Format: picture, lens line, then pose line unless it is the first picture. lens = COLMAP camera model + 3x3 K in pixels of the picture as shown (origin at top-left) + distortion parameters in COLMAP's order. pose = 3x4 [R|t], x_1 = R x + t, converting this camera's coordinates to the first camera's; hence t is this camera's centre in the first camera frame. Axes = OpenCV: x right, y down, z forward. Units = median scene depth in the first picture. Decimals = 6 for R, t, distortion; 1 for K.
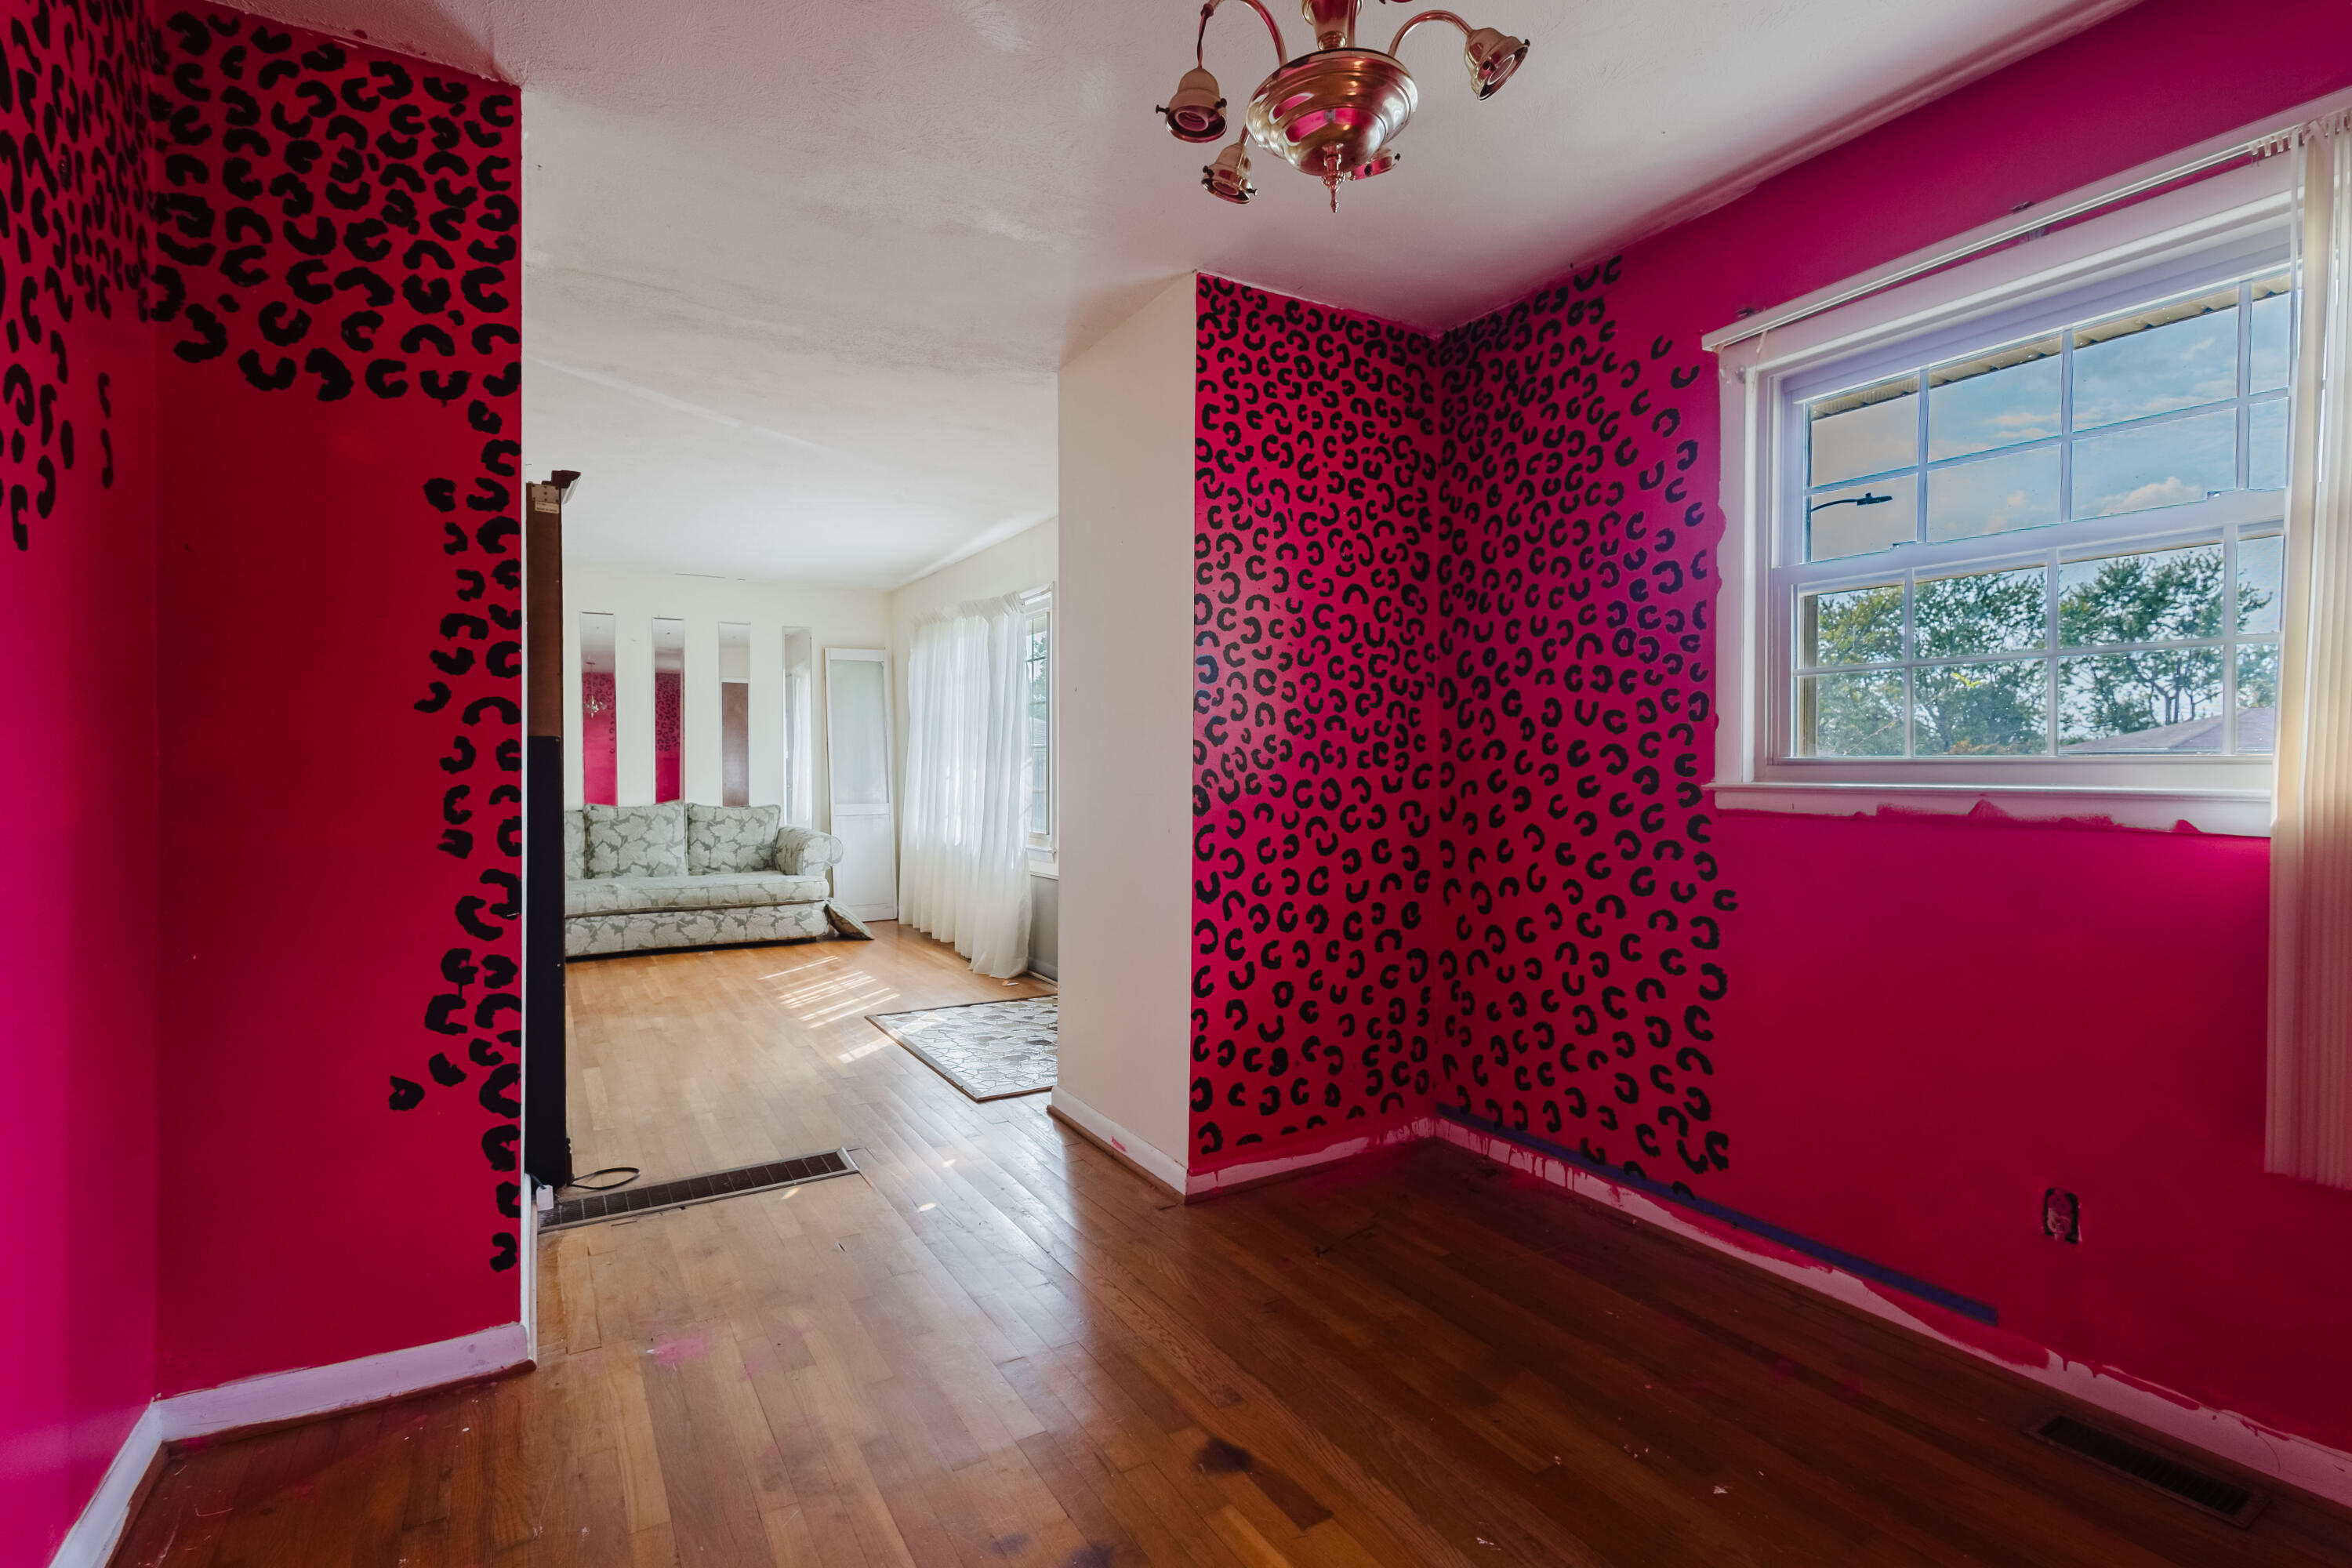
lens RADIAL K [[1082.3, 0, 1174.2], [0, 1082.3, 774.9], [0, 0, 1]] dist [0.014161, -0.002741]
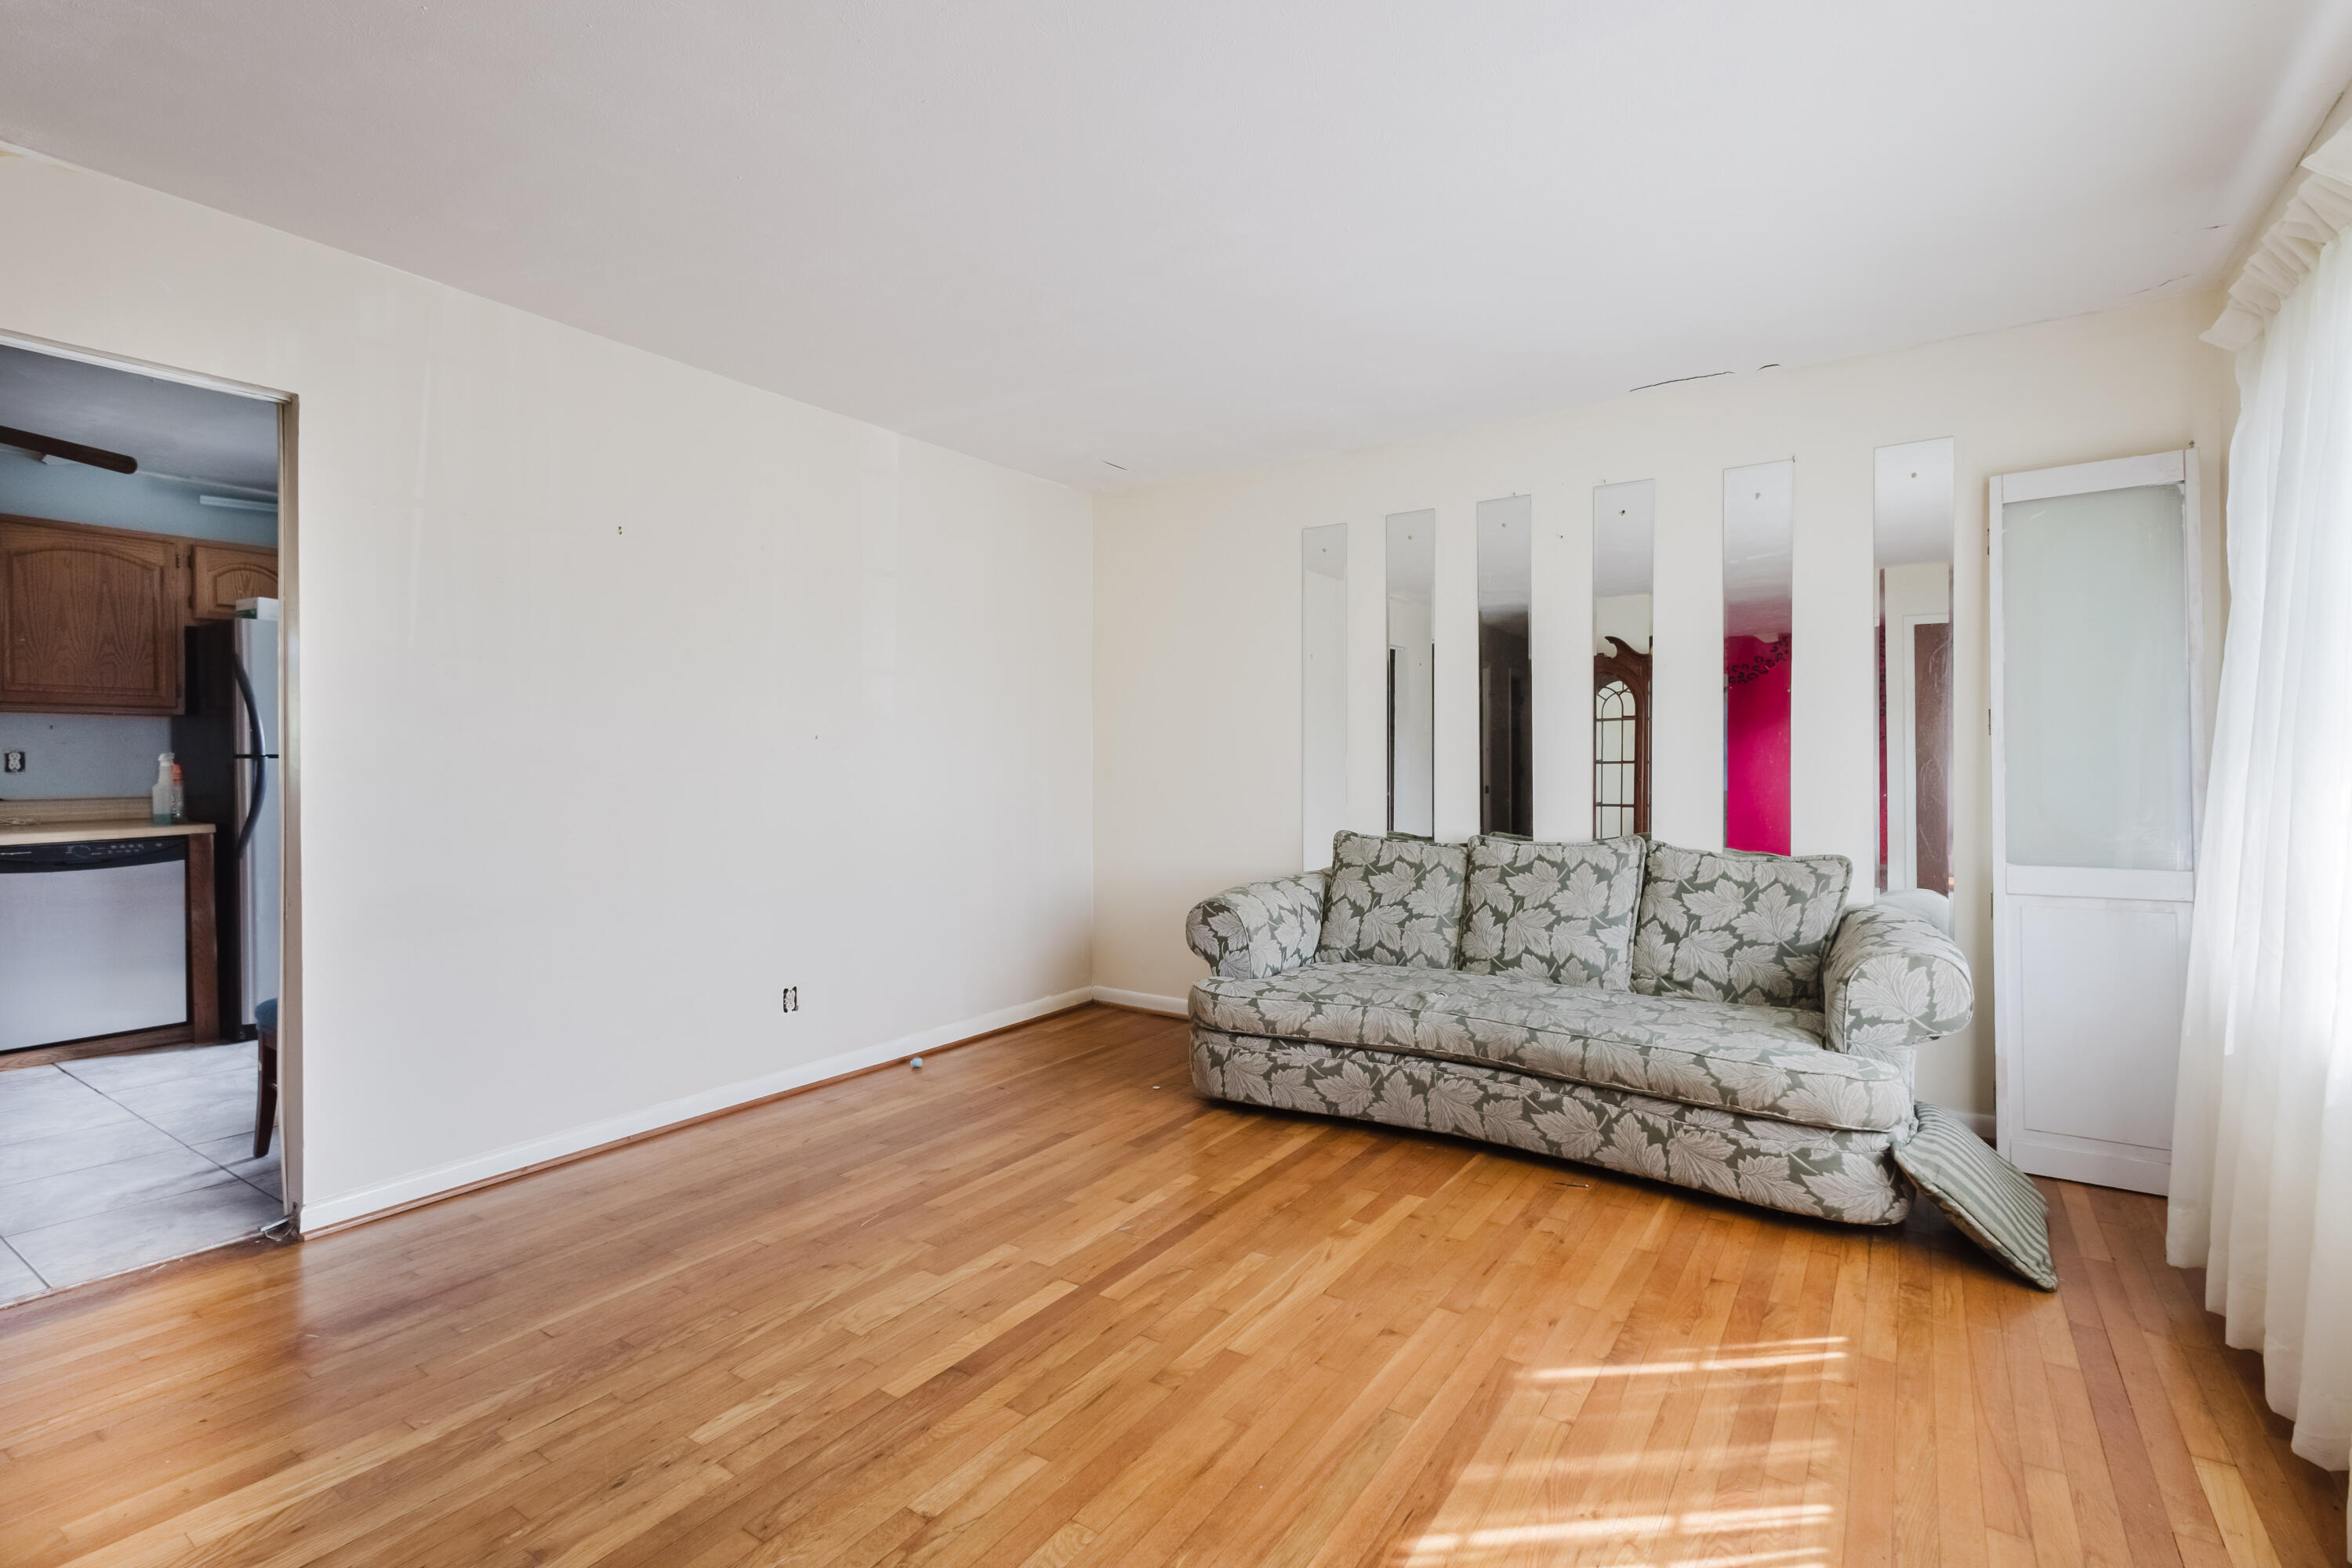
lens RADIAL K [[1082.3, 0, 1170.2], [0, 1082.3, 781.0], [0, 0, 1]] dist [0.014161, -0.002741]
pose [[0.417986, 0.011583, -0.908380, -0.211803], [-0.006053, 0.999932, 0.009965, -0.014784], [0.908433, 0.001333, 0.418028, 1.487076]]
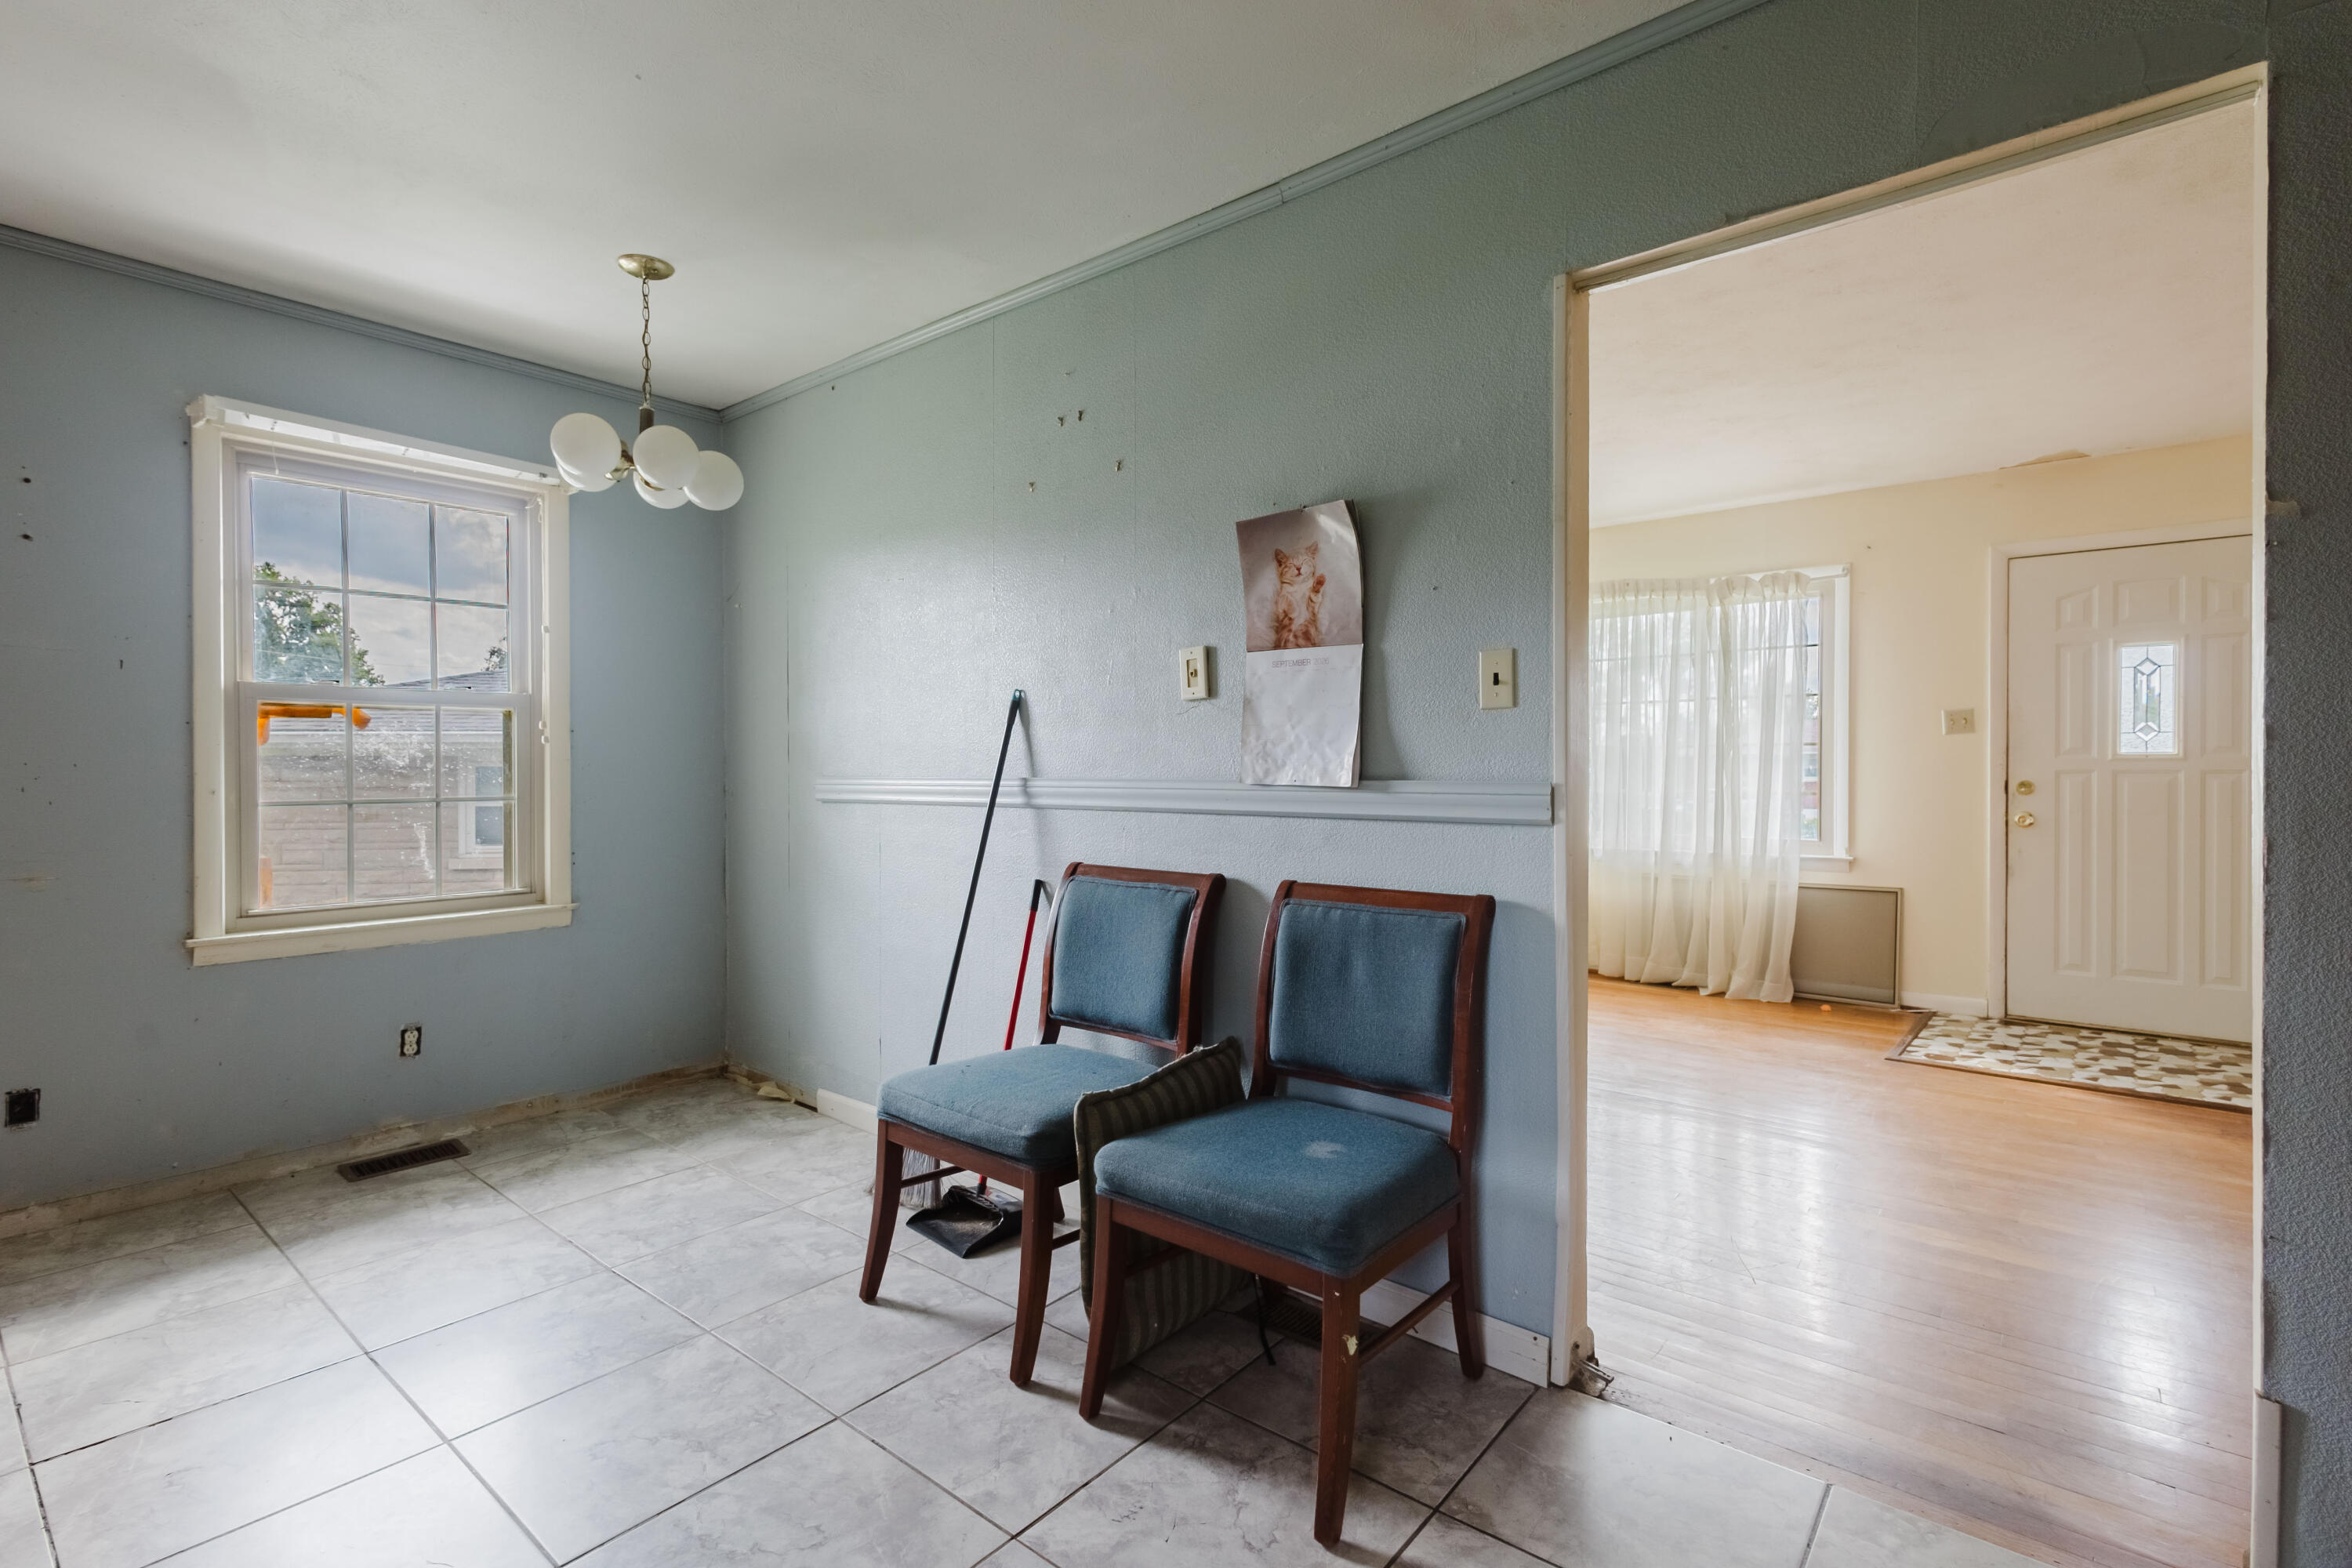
lens RADIAL K [[1082.3, 0, 1178.2], [0, 1082.3, 775.8], [0, 0, 1]] dist [0.014161, -0.002741]
pose [[0.944649, -0.007978, 0.327987, -1.826677], [0.007174, 0.999968, 0.003659, -0.012807], [-0.328005, -0.001104, 0.944675, 0.621108]]
